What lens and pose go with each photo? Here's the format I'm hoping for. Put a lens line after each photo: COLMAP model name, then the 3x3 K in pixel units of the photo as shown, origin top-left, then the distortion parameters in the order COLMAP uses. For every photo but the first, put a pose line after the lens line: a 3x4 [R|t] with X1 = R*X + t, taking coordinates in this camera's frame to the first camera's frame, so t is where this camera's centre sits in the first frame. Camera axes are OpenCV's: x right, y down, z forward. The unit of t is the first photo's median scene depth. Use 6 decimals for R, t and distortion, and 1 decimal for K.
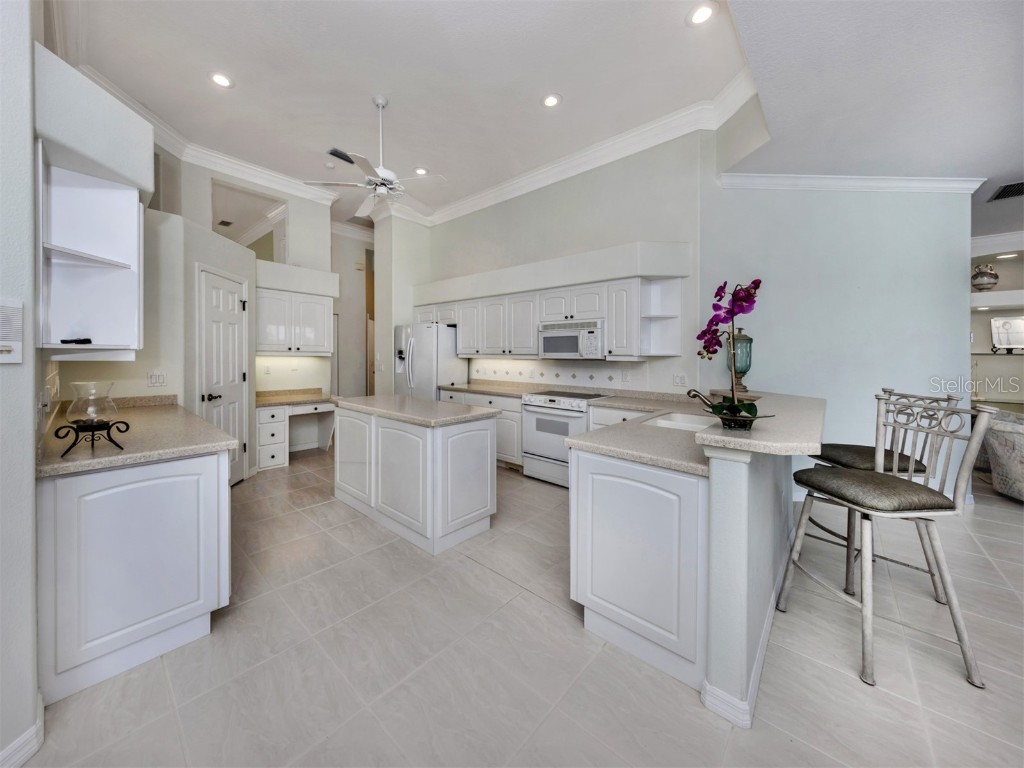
lens RADIAL K [[369.4, 0, 472.2], [0, 369.4, 353.9], [0, 0, 1]] dist [0.011682, -0.000810]
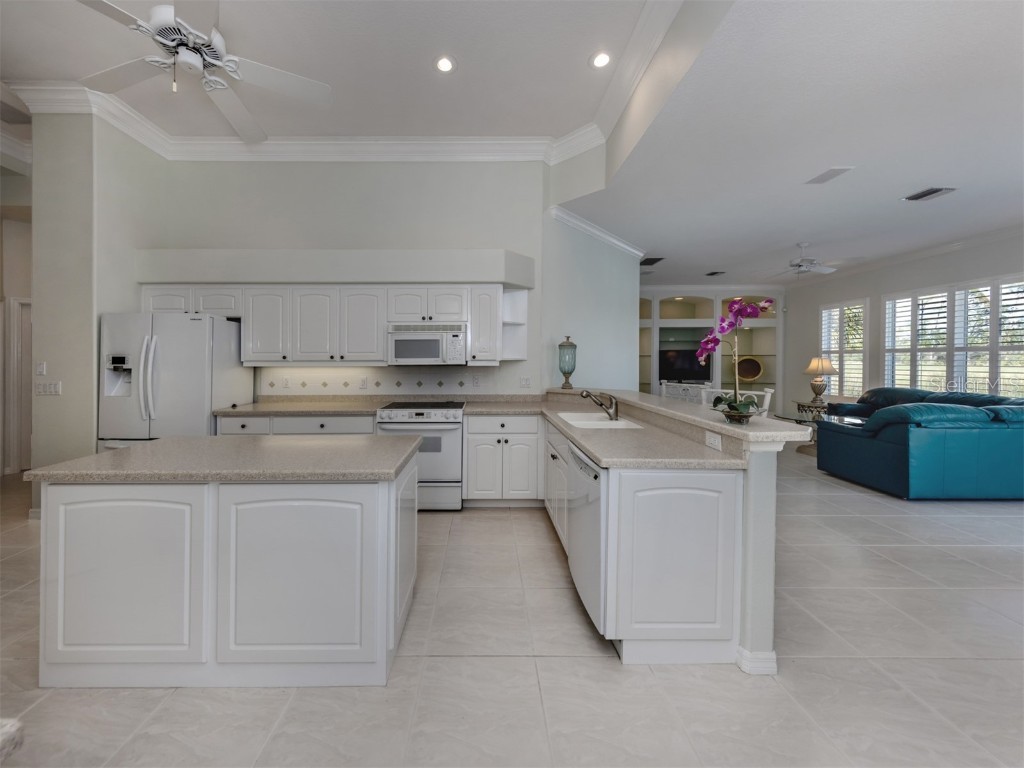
lens RADIAL K [[369.4, 0, 481.3], [0, 369.4, 355.5], [0, 0, 1]] dist [0.011682, -0.000810]
pose [[0.720812, -0.007132, 0.693094, -0.259928], [0.010081, 0.999949, -0.000195, -0.008102], [-0.693057, 0.007128, 0.720847, 0.263461]]
